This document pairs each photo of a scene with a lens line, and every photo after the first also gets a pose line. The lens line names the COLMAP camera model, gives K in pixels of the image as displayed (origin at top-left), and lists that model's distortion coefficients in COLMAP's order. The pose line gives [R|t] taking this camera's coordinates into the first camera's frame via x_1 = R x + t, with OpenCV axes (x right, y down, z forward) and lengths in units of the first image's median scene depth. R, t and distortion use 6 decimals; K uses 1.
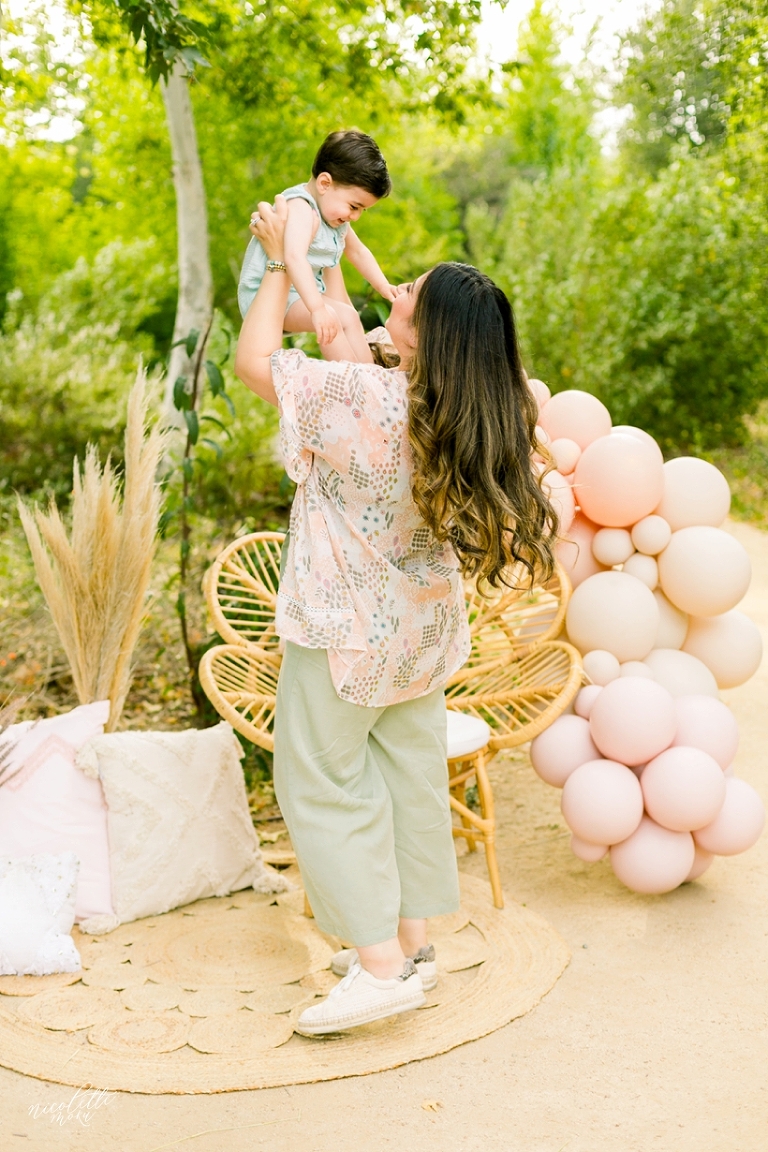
lens RADIAL K [[1712.2, 0, 384.0], [0, 1712.2, 576.0], [0, 0, 1]] dist [-0.020593, -0.073883]
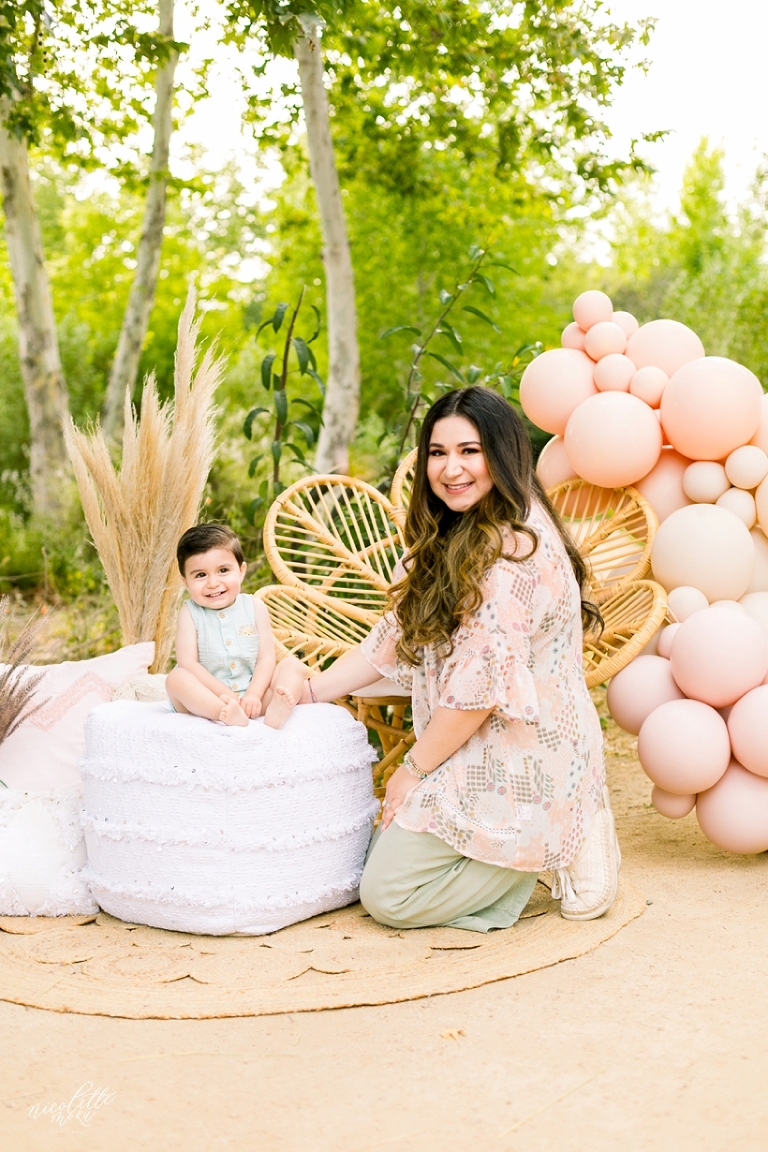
lens RADIAL K [[1632.2, 0, 384.0], [0, 1632.2, 576.0], [0, 0, 1]] dist [-0.014853, -0.051992]
pose [[0.993413, -0.002966, -0.114553, 0.065896], [-0.007203, 0.996072, -0.088249, 0.114999], [0.114364, 0.088492, 0.989490, 0.131209]]
